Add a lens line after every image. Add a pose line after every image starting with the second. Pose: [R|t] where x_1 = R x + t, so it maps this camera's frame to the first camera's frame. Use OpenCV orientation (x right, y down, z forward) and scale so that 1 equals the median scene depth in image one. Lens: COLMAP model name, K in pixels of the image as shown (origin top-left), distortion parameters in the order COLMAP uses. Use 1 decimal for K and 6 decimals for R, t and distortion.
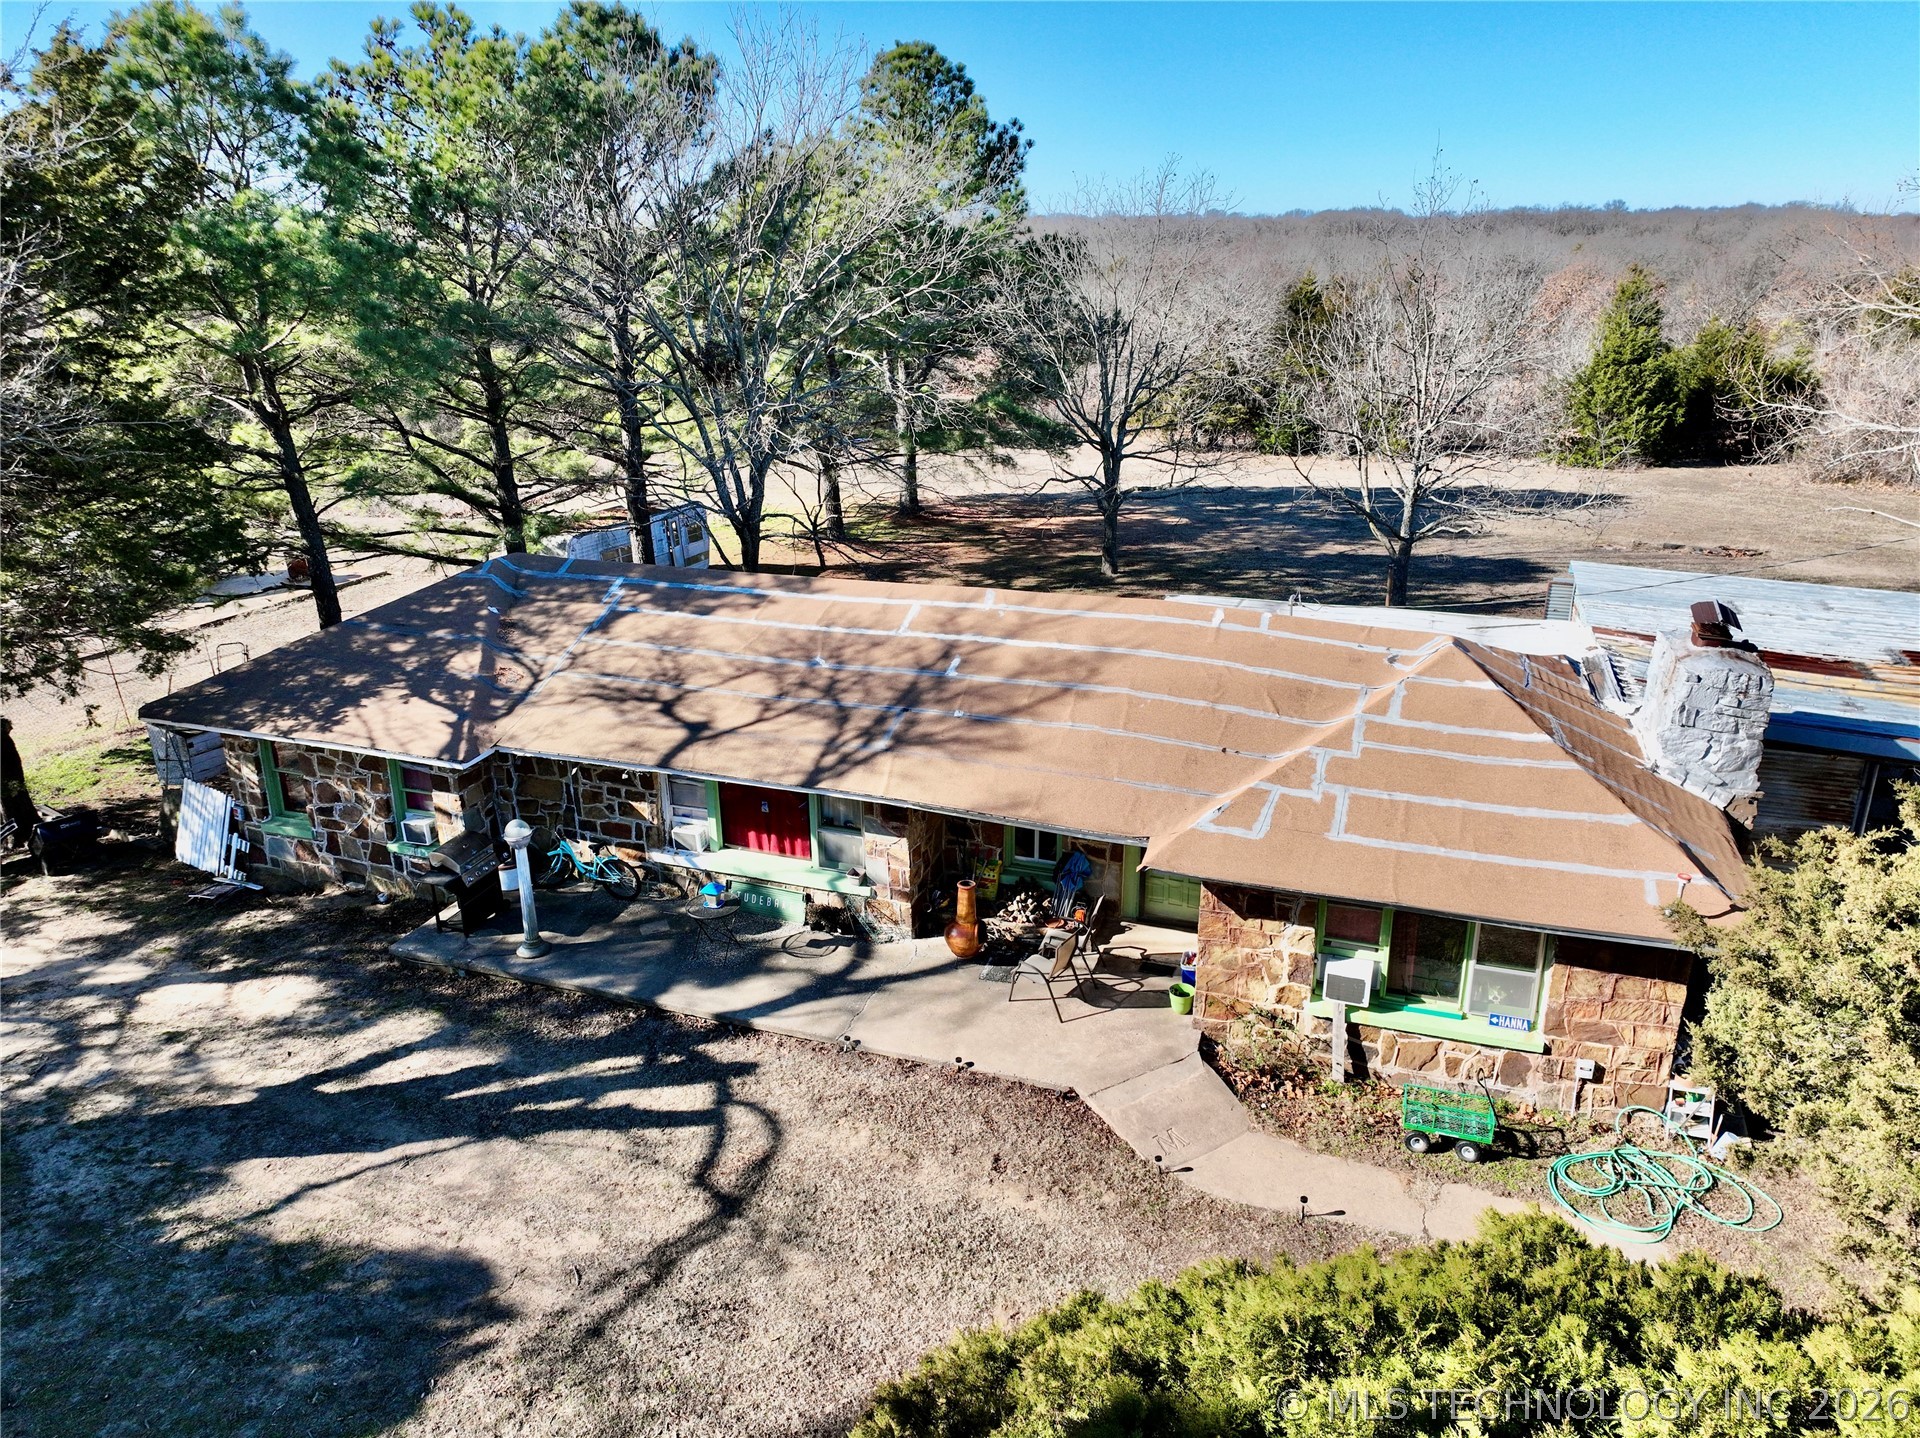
lens RADIAL K [[1378.1, 0, 941.1], [0, 1378.1, 722.6], [0, 0, 1]] dist [0.007916, -0.001175]
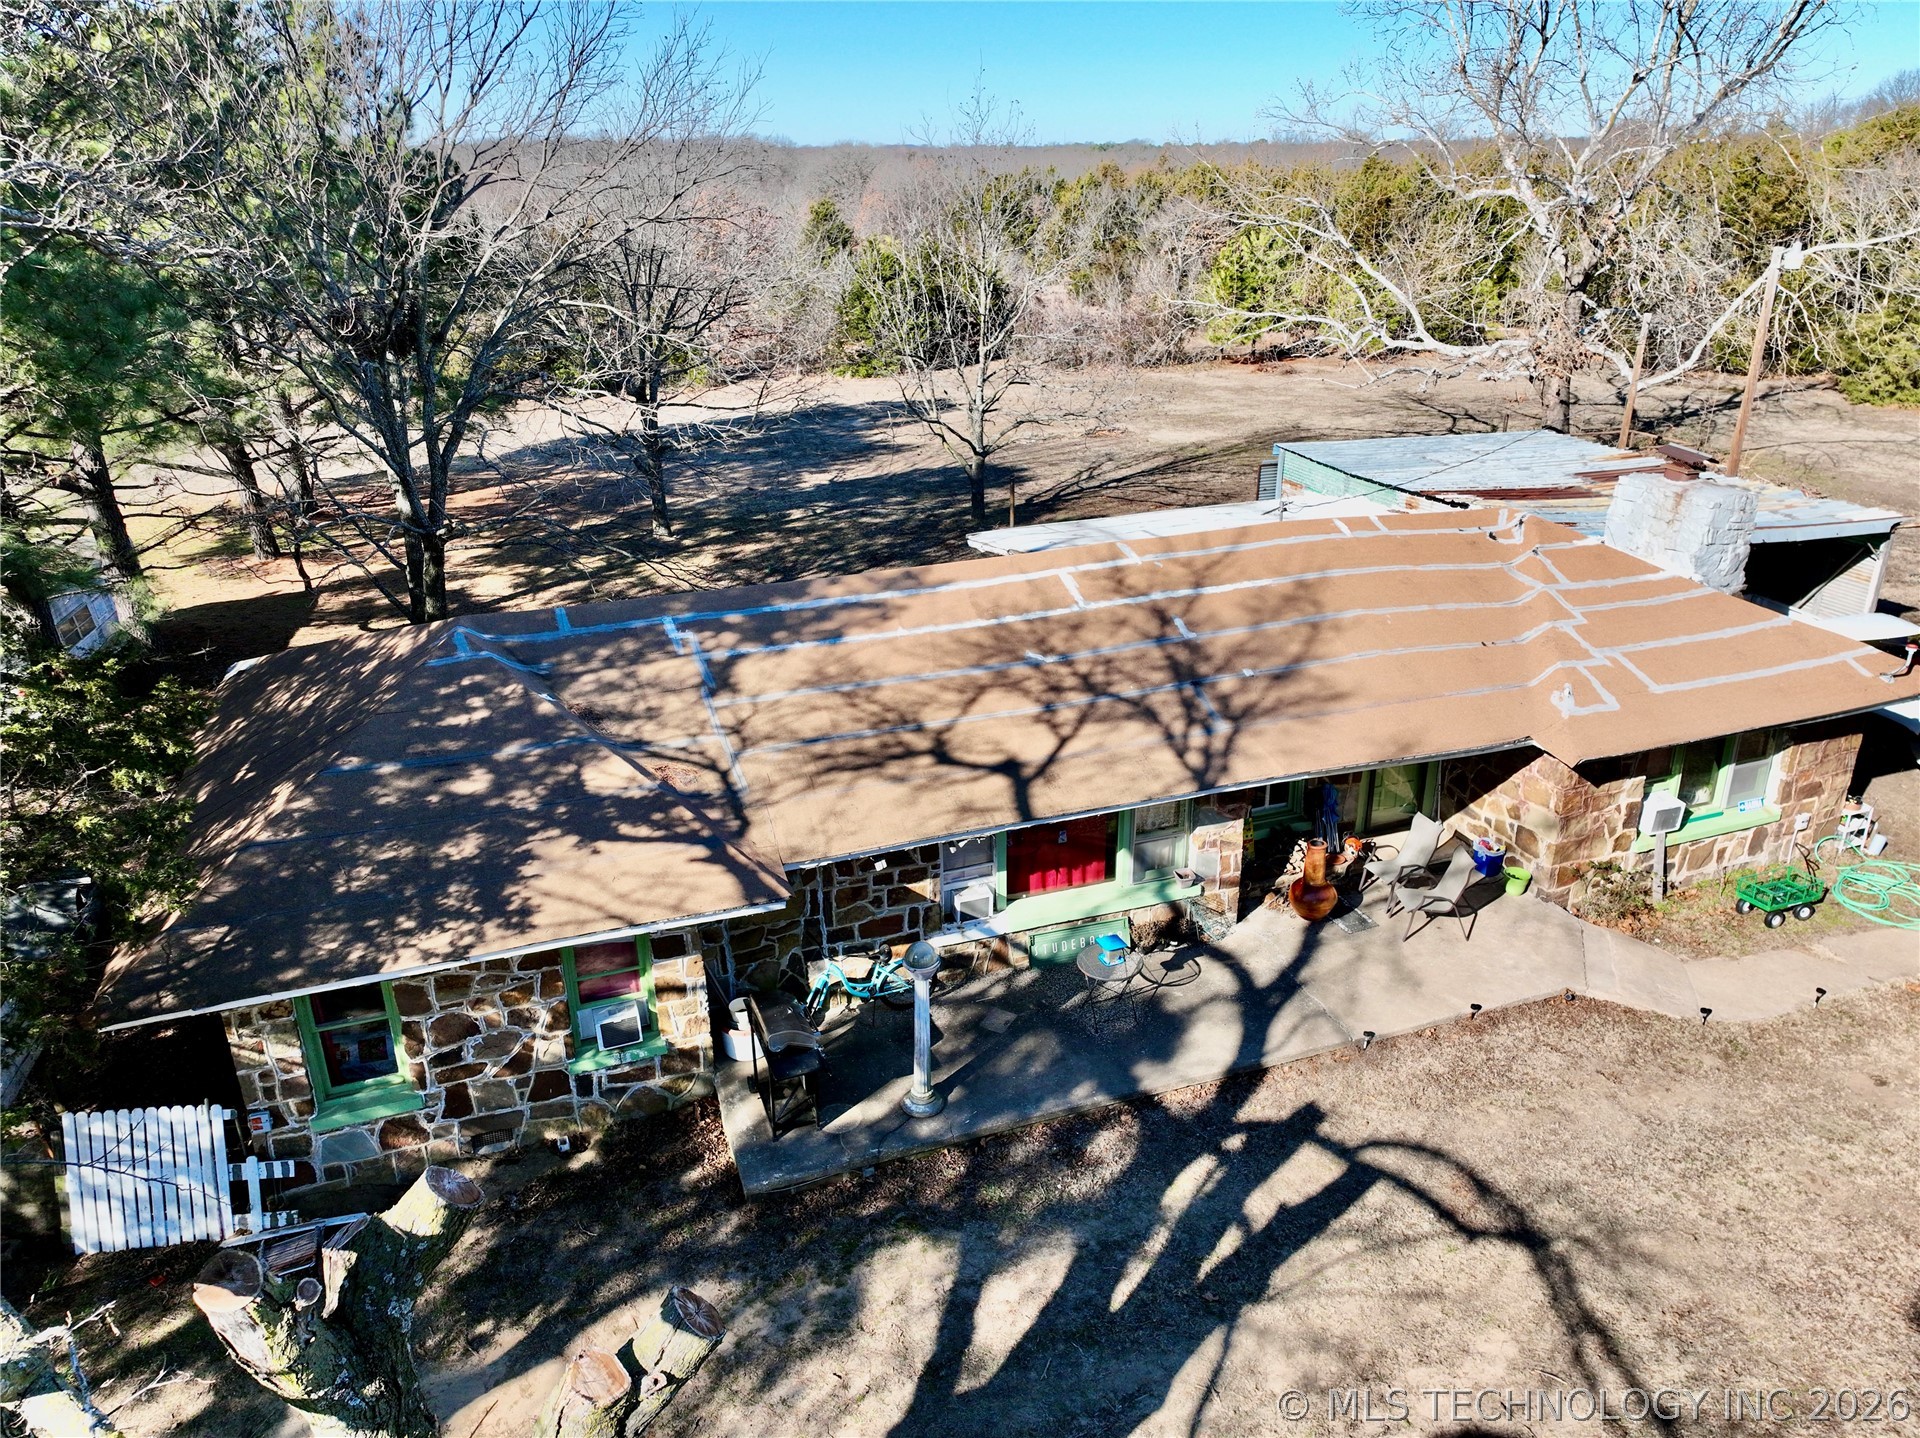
lens RADIAL K [[1349.1, 0, 960.0], [0, 1349.1, 719.0], [0, 0, 1]] dist [0.003174, 0.010042]
pose [[0.767620, -0.245137, 0.592171, -0.686422], [0.221720, 0.968482, 0.113504, -0.123396], [-0.601331, 0.044168, 0.797778, 0.397984]]
